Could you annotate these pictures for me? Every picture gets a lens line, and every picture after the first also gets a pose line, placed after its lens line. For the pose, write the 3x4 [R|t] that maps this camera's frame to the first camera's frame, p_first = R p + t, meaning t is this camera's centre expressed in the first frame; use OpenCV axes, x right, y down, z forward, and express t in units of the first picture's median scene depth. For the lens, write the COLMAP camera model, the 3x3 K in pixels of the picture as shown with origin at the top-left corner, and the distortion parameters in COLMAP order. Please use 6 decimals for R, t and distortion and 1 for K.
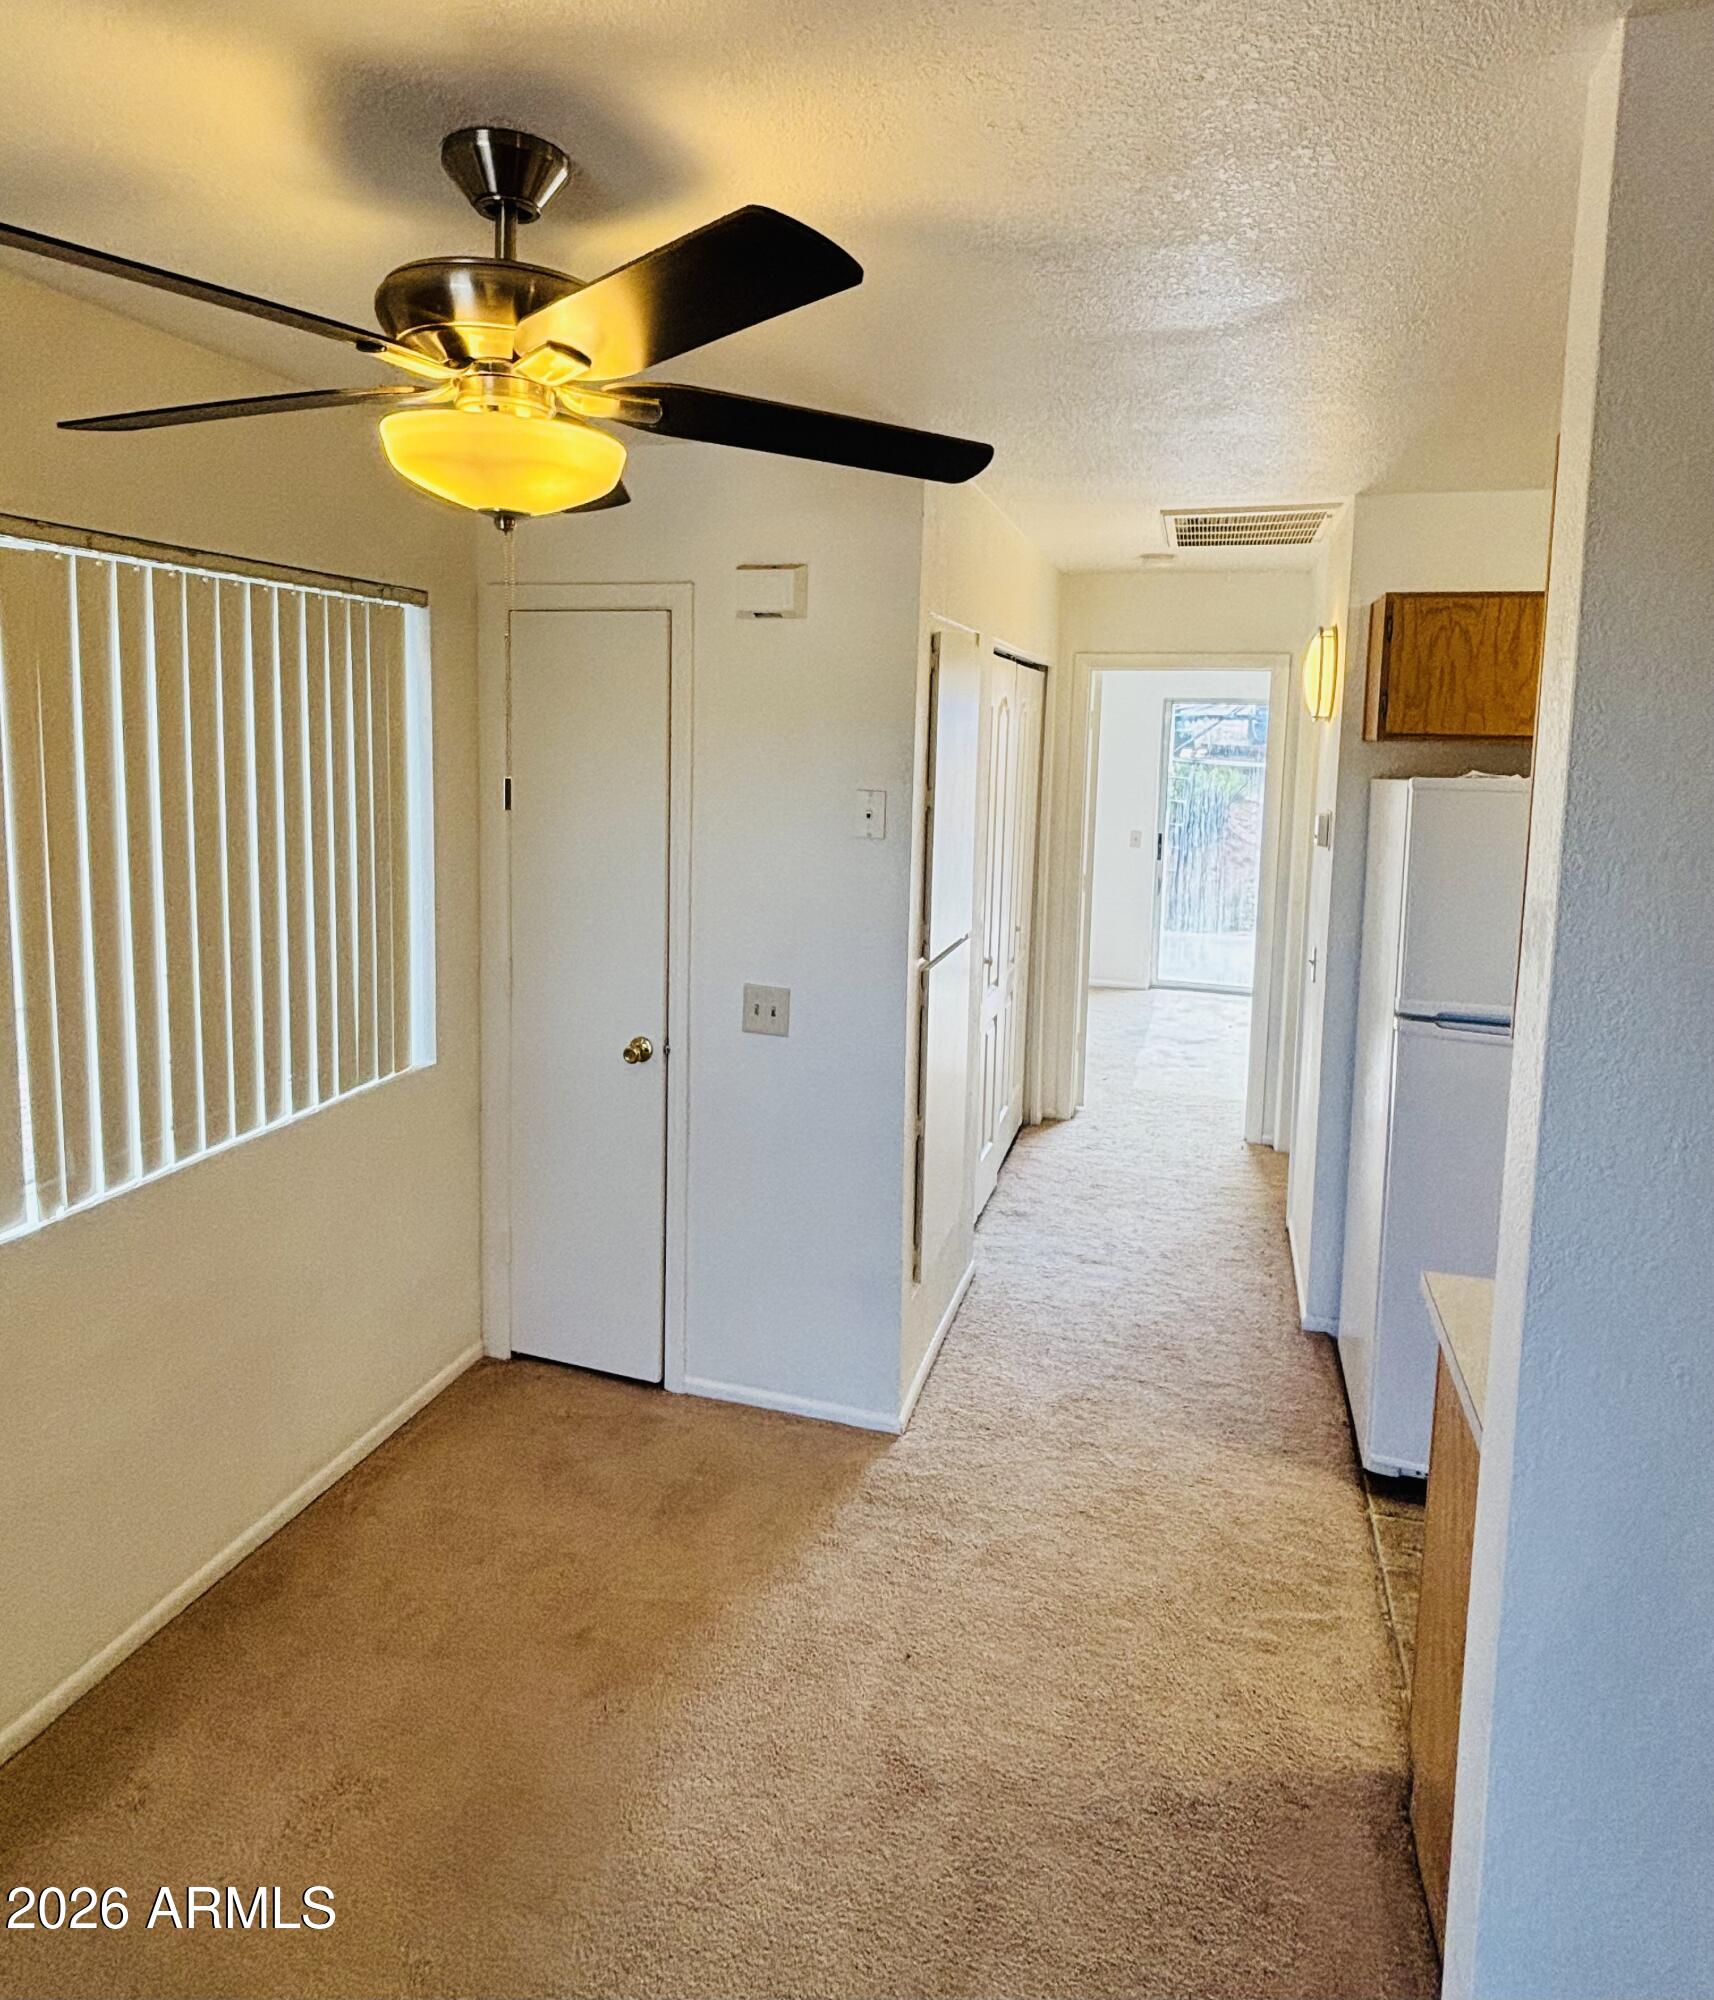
lens RADIAL K [[1206.3, 0, 858.2], [0, 1206.3, 866.5], [0, 0, 1]] dist [-0.005653, -0.001399]
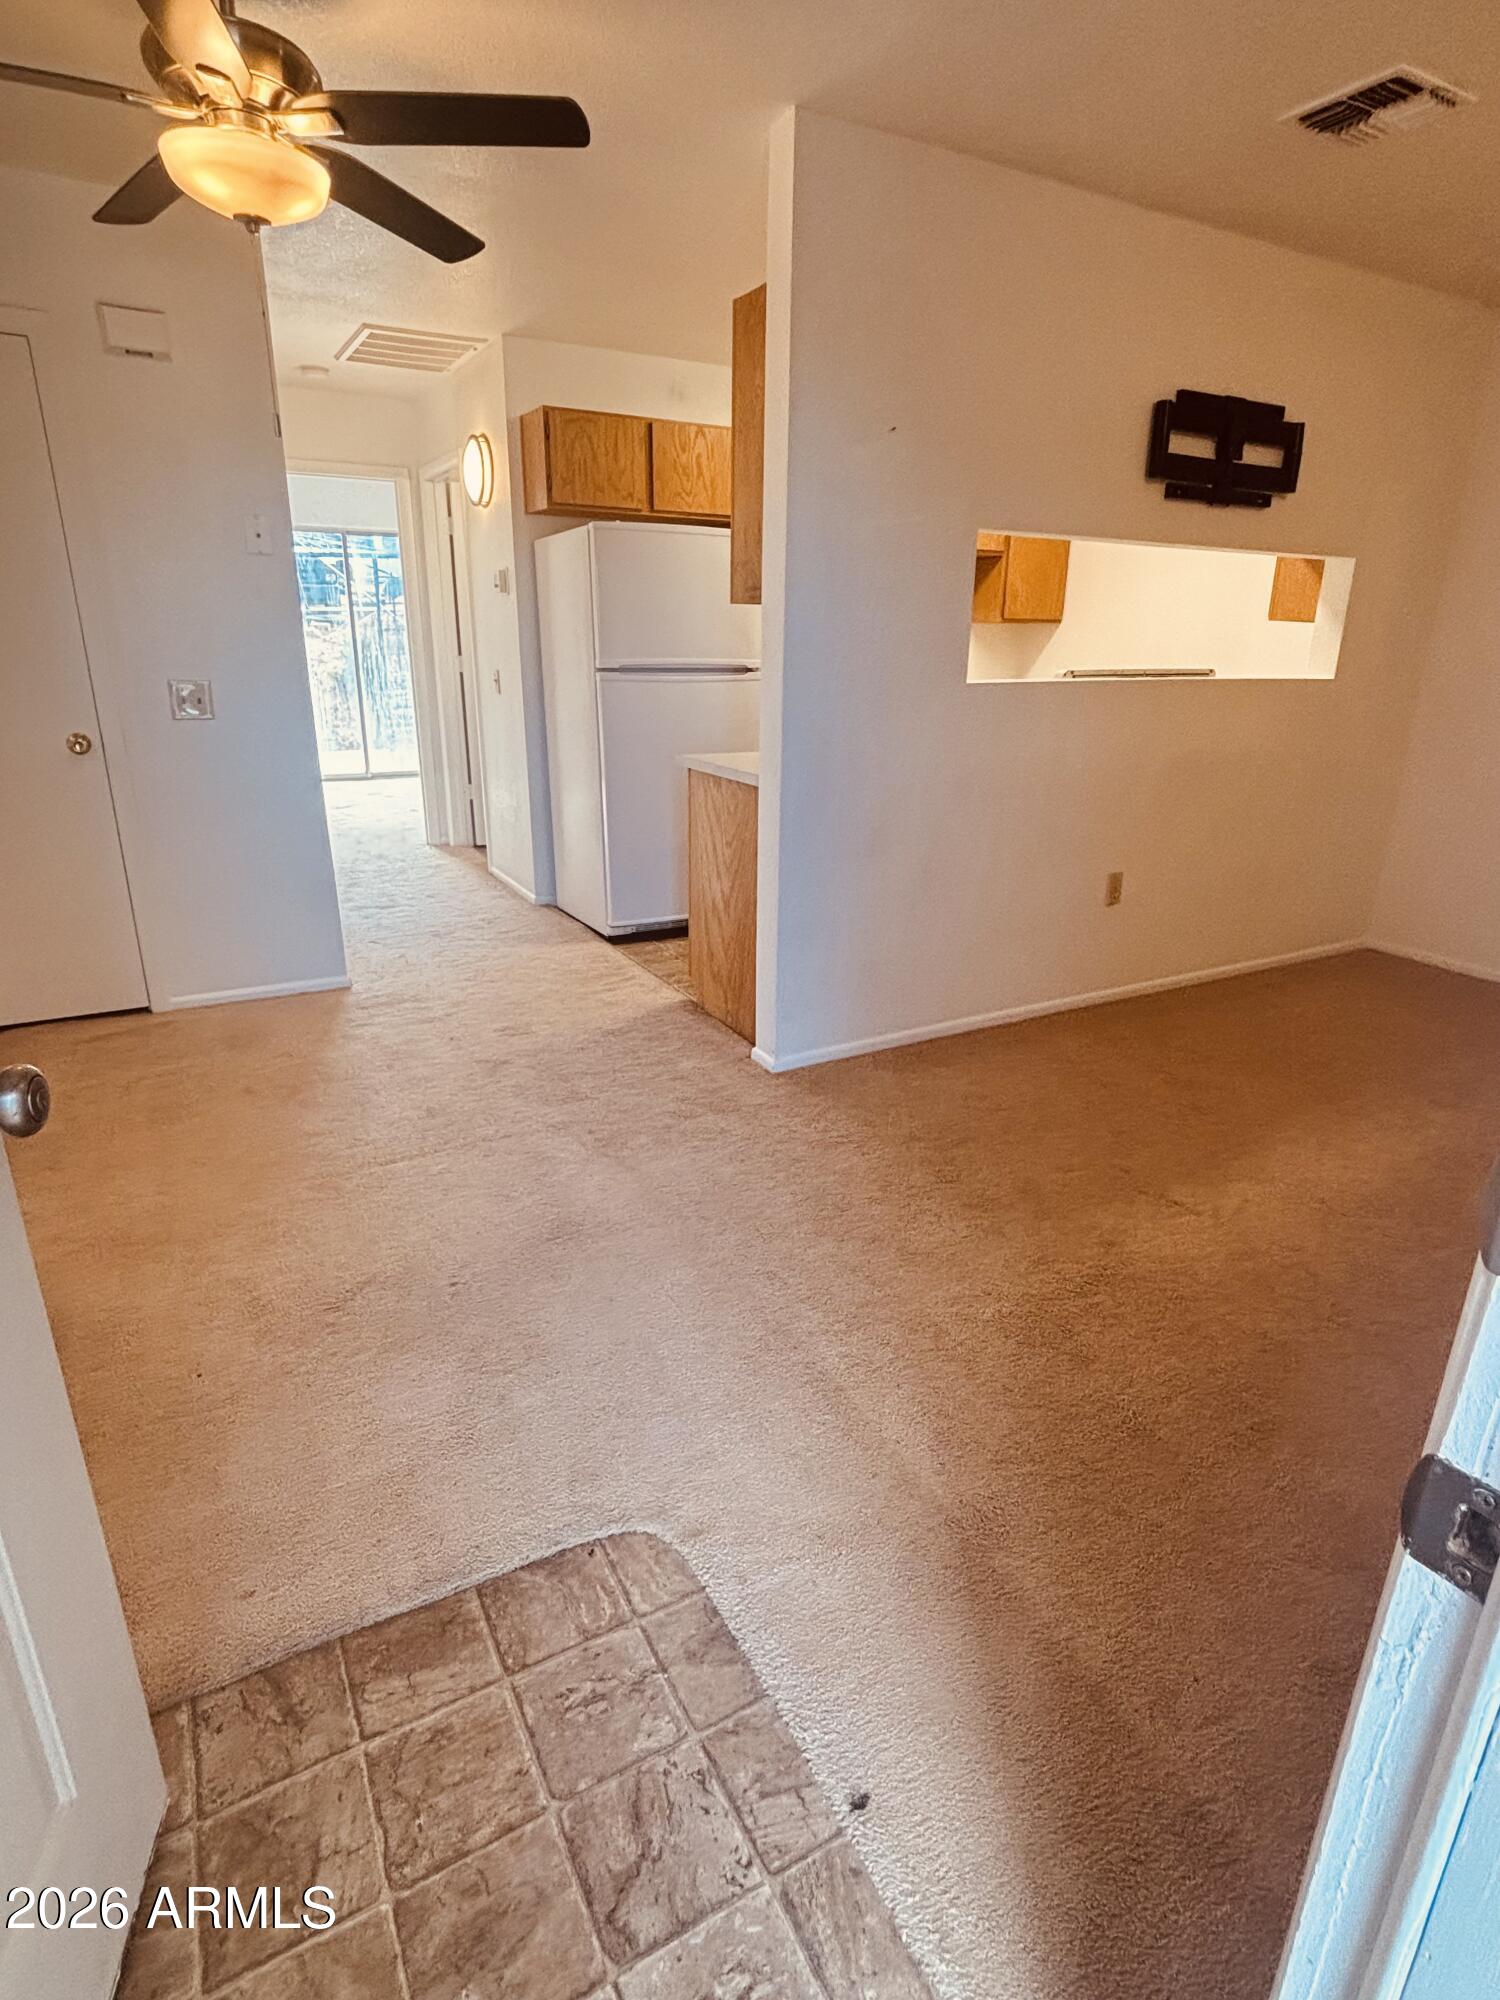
lens RADIAL K [[1048.2, 0, 750.0], [0, 1048.2, 1000.0], [0, 0, 1]] dist [-0.001179, 0.000131]
pose [[0.704480, -0.245193, 0.666025, -0.503430], [0.079825, 0.959847, 0.268928, 0.183598], [-0.705221, -0.136289, 0.695765, -0.266393]]
